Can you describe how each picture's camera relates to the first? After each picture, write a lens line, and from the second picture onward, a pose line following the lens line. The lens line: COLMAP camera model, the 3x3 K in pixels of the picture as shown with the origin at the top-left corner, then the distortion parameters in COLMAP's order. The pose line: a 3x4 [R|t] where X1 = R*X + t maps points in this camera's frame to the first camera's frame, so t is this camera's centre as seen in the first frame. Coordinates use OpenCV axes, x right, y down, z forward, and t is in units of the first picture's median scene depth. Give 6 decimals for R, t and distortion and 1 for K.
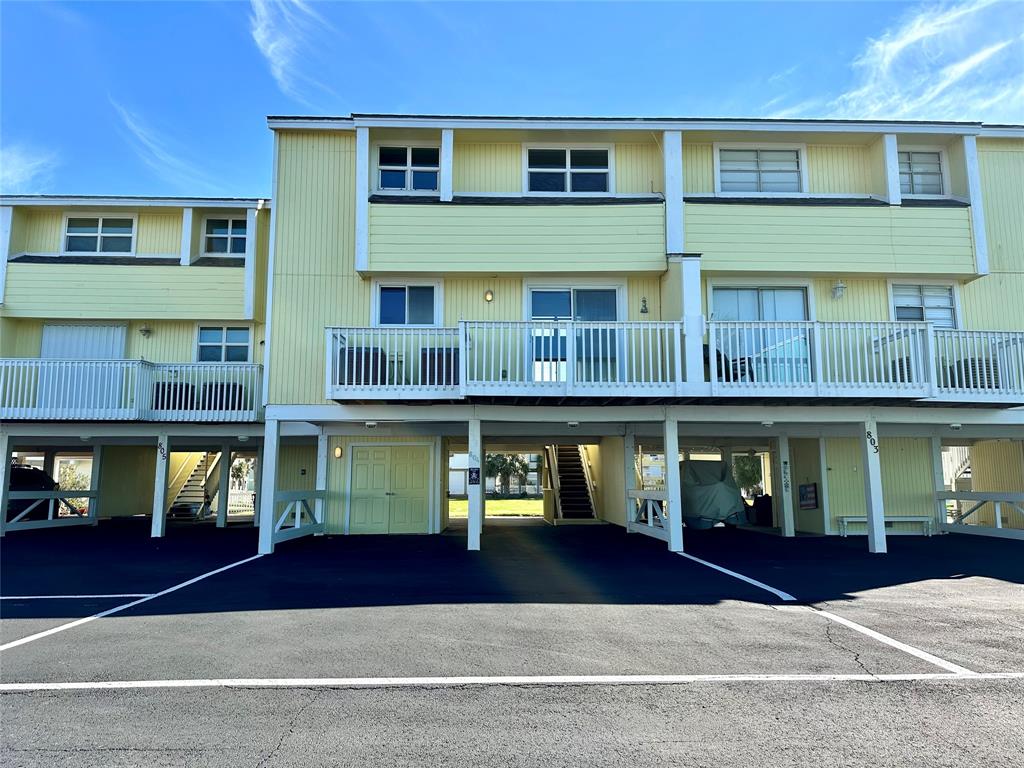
lens RADIAL K [[717.0, 0, 513.3], [0, 717.0, 390.5], [0, 0, 1]] dist [0.056665, -0.001220]
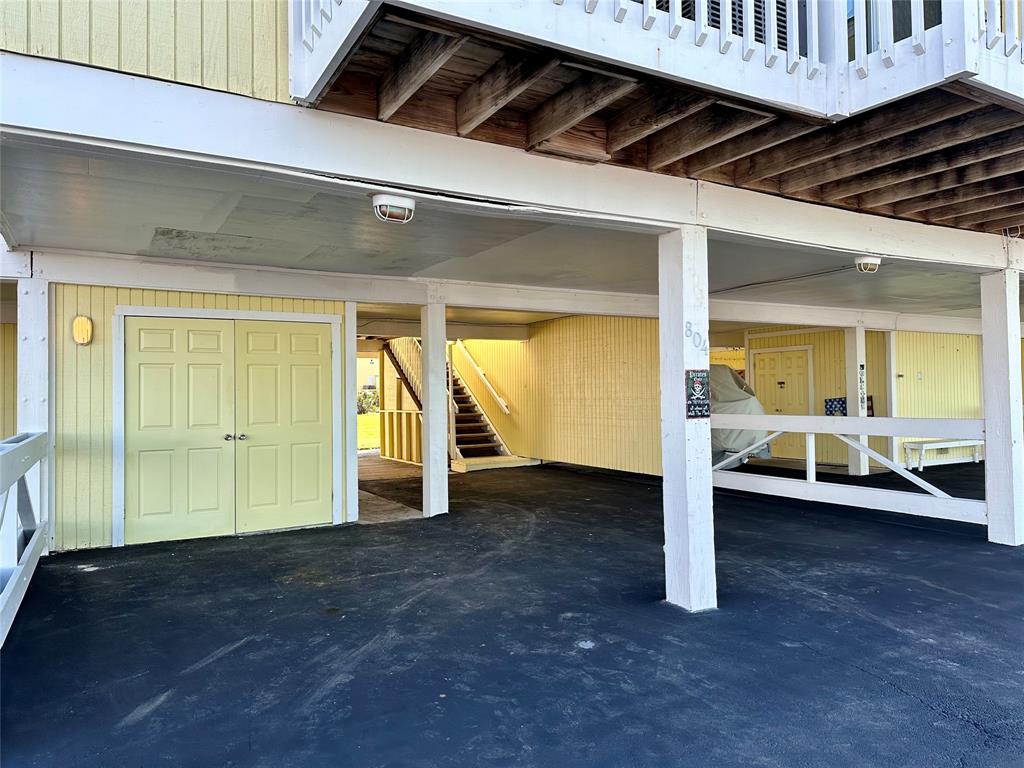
lens RADIAL K [[717.0, 0, 513.3], [0, 717.0, 390.5], [0, 0, 1]] dist [0.056665, -0.001220]
pose [[0.891166, -0.007777, 0.453610, -0.217094], [-0.047675, 0.992712, 0.110684, 0.064674], [-0.451165, -0.120264, 0.884300, 0.566532]]
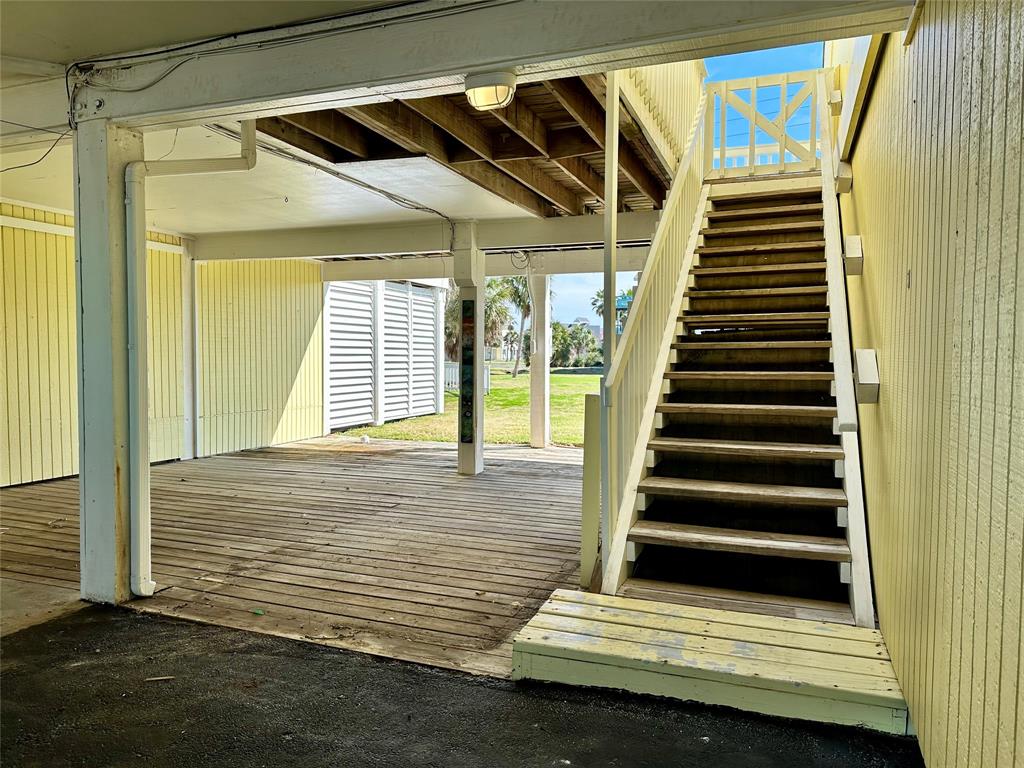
lens RADIAL K [[717.0, 0, 513.3], [0, 717.0, 390.5], [0, 0, 1]] dist [0.056665, -0.001220]
pose [[0.913653, 0.026575, -0.405625, 0.139563], [0.046401, 0.984520, 0.169017, 0.138699], [0.403838, -0.173245, 0.898277, 1.089681]]
